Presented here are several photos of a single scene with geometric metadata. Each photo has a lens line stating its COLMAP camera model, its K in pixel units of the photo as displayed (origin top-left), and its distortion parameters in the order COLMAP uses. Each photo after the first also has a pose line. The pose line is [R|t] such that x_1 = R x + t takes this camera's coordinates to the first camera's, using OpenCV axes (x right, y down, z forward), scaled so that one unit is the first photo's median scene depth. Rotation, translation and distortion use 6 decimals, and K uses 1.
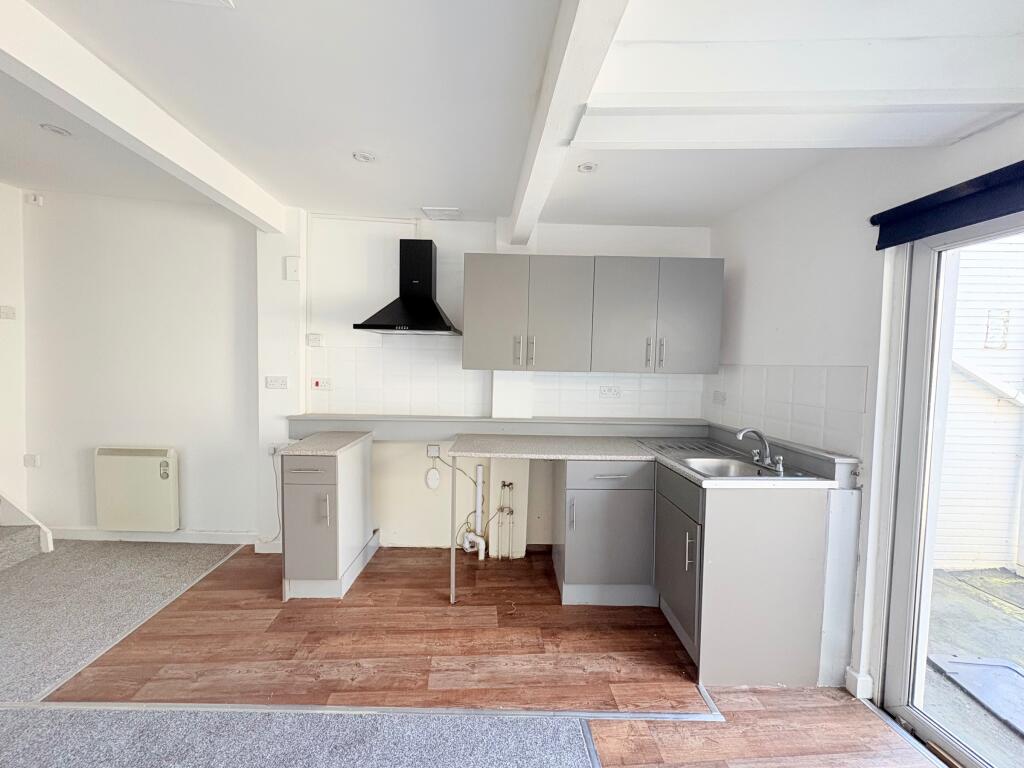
lens RADIAL K [[407.7, 0, 511.2], [0, 407.7, 384.6], [0, 0, 1]] dist [0.000965, -0.000118]
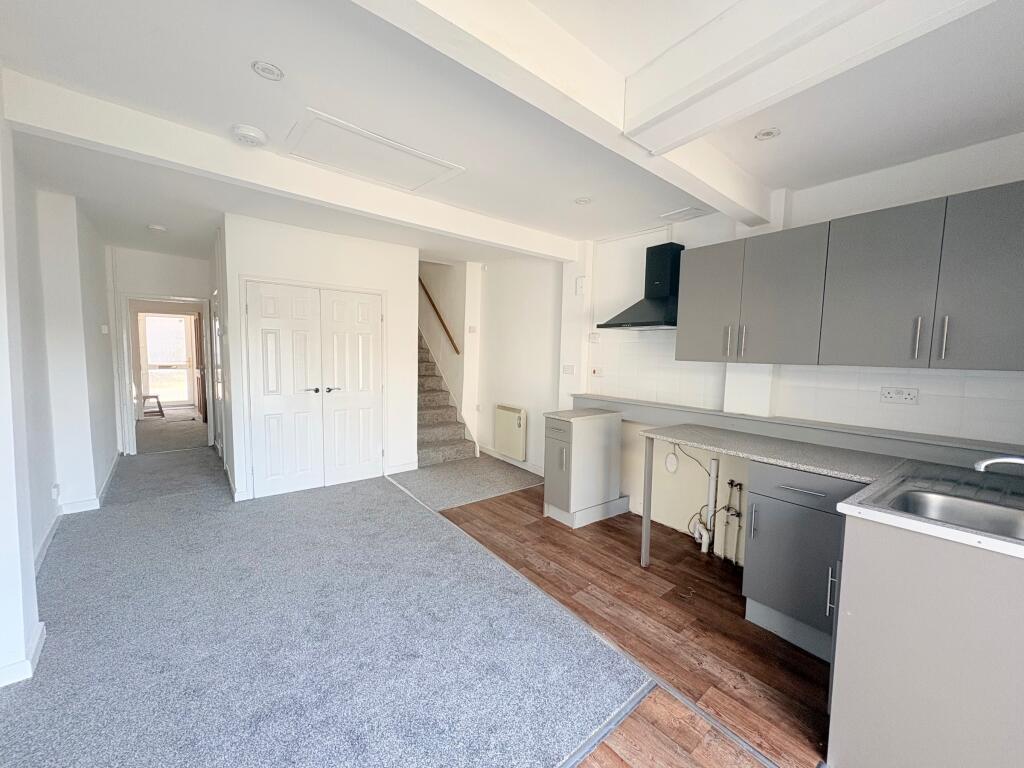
lens RADIAL K [[407.7, 0, 511.2], [0, 407.7, 384.6], [0, 0, 1]] dist [0.000965, -0.000118]
pose [[0.583277, 0.055673, -0.810363, 0.528912], [-0.051726, 0.998169, 0.031345, 0.015126], [0.810624, 0.023634, 0.585089, 0.029120]]
